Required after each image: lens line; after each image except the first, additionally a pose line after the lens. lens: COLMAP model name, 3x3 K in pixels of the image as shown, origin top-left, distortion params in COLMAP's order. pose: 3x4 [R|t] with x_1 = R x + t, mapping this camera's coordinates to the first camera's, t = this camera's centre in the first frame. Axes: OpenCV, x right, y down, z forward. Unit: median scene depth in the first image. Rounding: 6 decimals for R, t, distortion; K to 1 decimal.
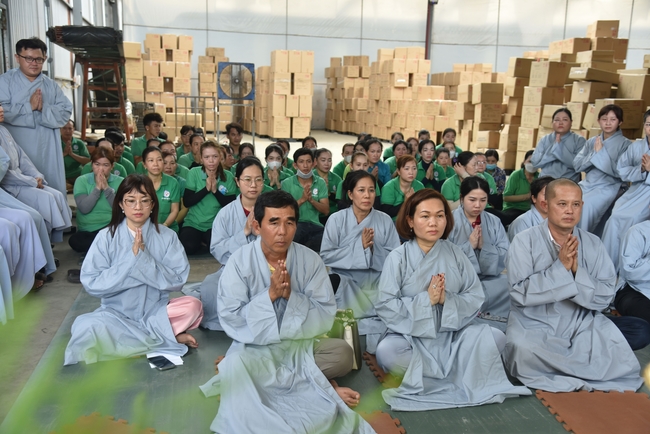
lens RADIAL K [[706.8, 0, 323.6], [0, 706.8, 227.9], [0, 0, 1]] dist [0.046683, 0.216090]
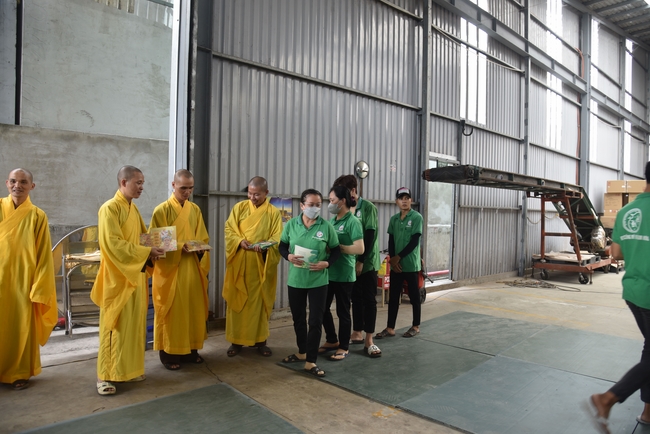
lens RADIAL K [[451.0, 0, 323.2], [0, 451.0, 222.8], [0, 0, 1]] dist [-0.113472, 0.070830]
pose [[0.499577, 0.001445, -0.866268, 0.243713], [-0.162063, 0.982499, -0.091822, -0.092483], [0.850975, 0.186262, 0.491068, 0.515326]]
